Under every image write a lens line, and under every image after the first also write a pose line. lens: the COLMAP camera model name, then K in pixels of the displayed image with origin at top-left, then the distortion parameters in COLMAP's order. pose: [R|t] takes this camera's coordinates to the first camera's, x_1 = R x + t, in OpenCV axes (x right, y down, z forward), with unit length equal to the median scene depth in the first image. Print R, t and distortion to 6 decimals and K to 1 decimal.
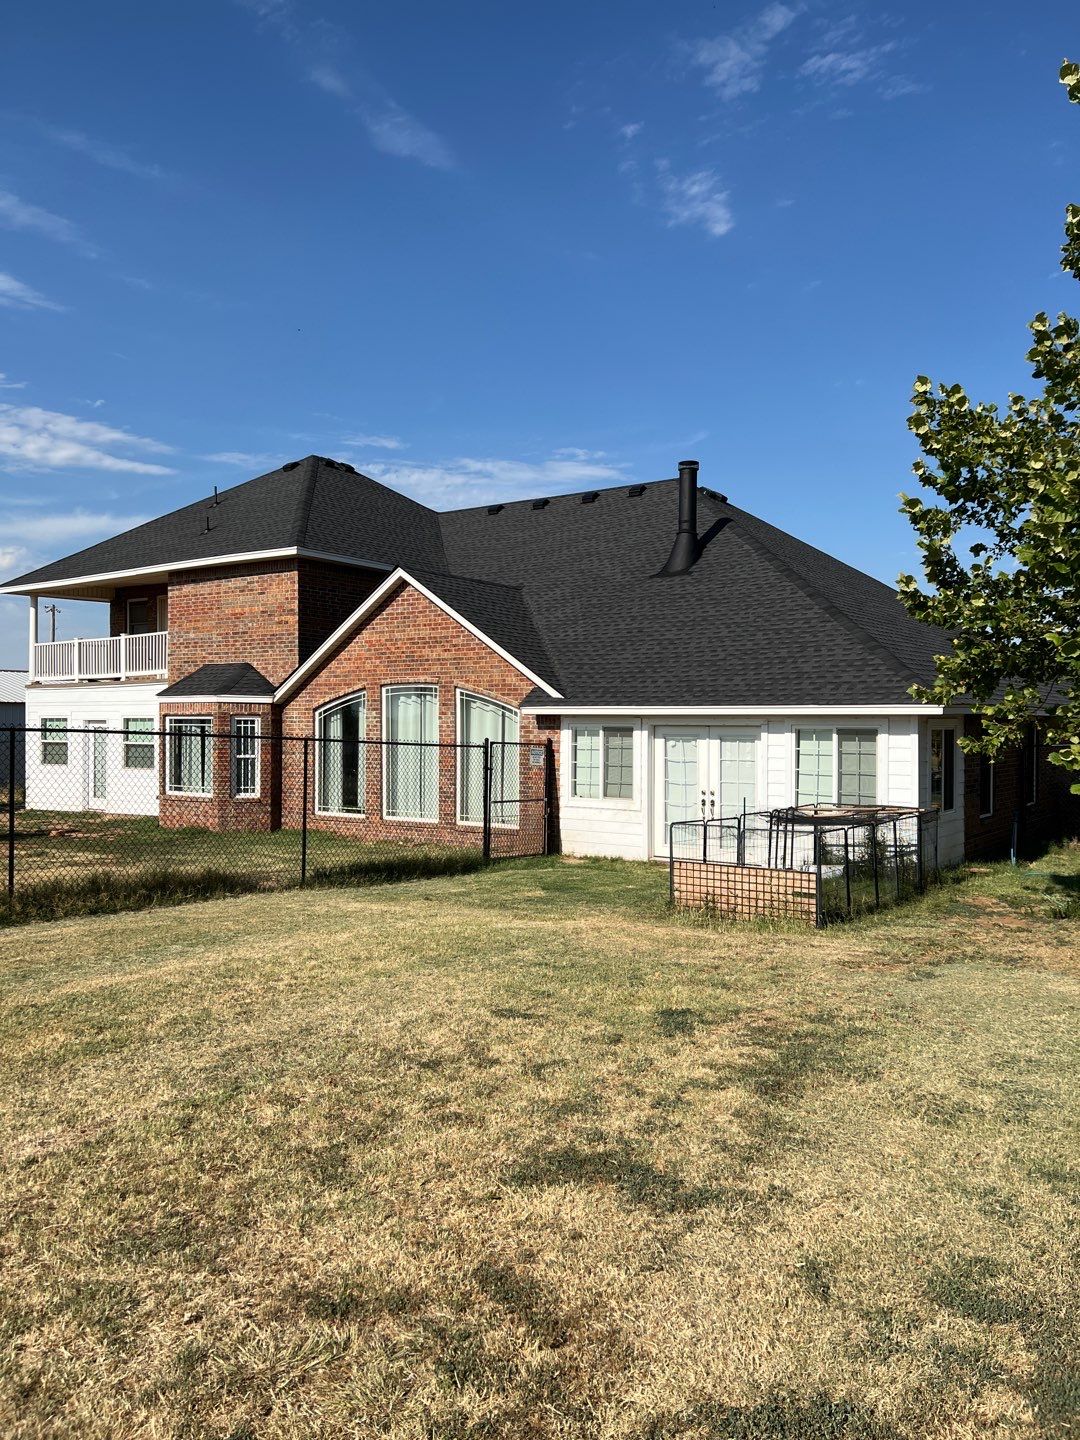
lens RADIAL K [[1132.0, 0, 540.0], [0, 1132.0, 720.0], [0, 0, 1]] dist [0.015343, 0.001778]
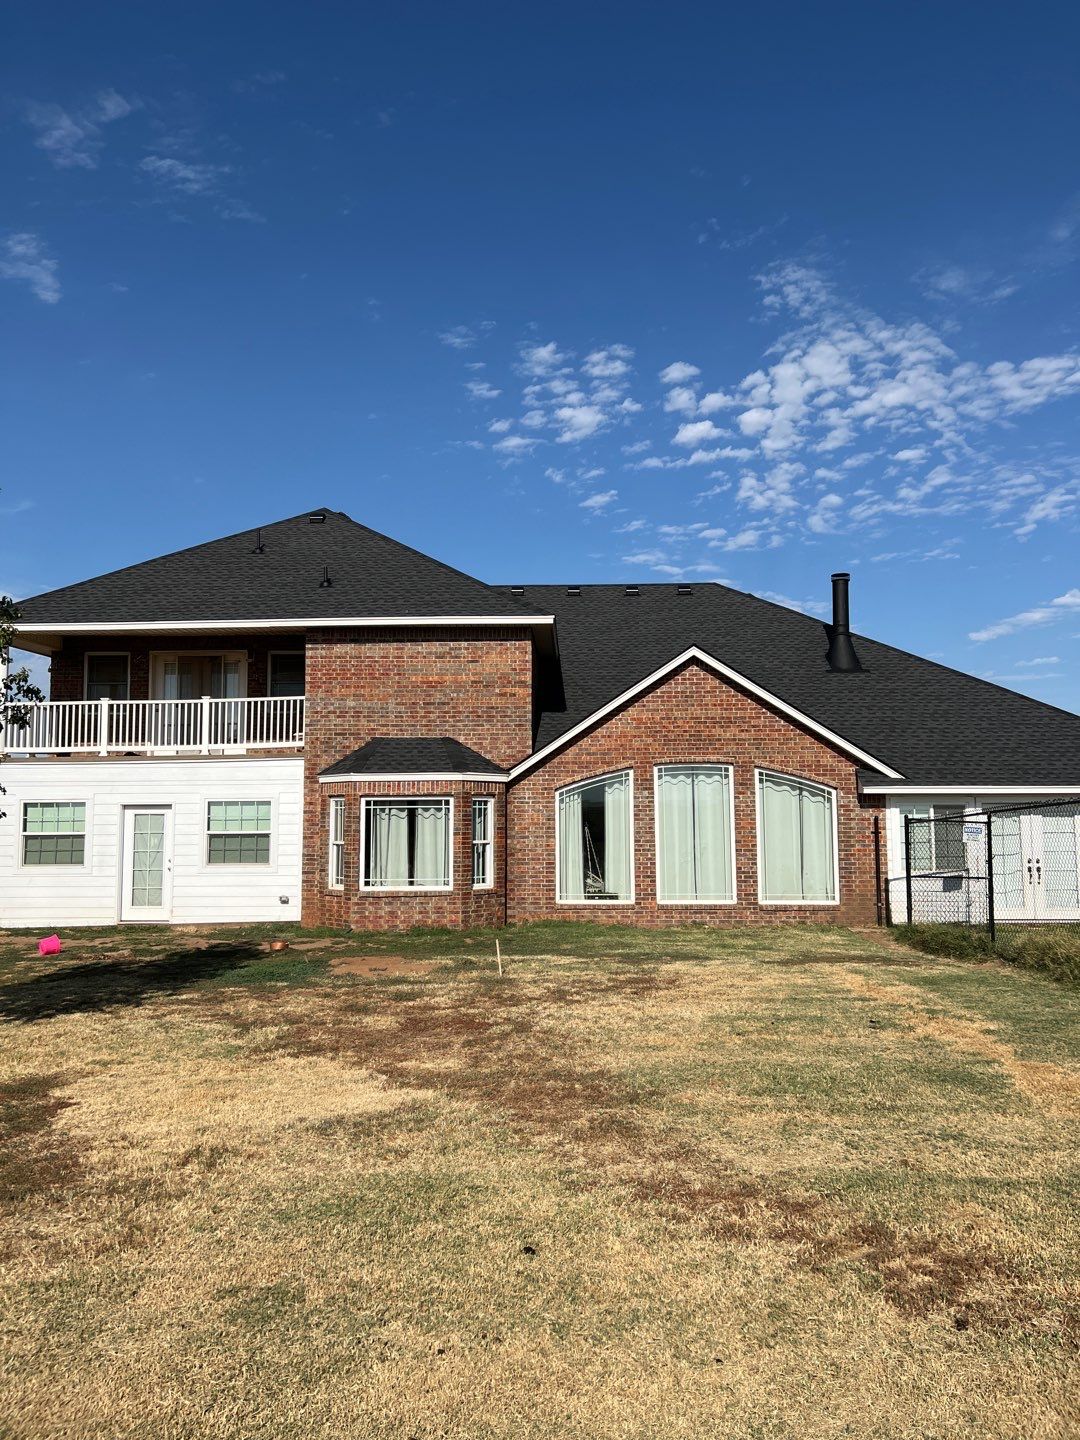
lens RADIAL K [[1108.8, 0, 540.0], [0, 1108.8, 720.0], [0, 0, 1]] dist [0.124948, -0.121239]
pose [[0.833088, 0.038512, 0.551798, -0.698625], [0.006594, 0.996811, -0.079527, 0.006406], [-0.553101, 0.069891, 0.830178, 0.236849]]
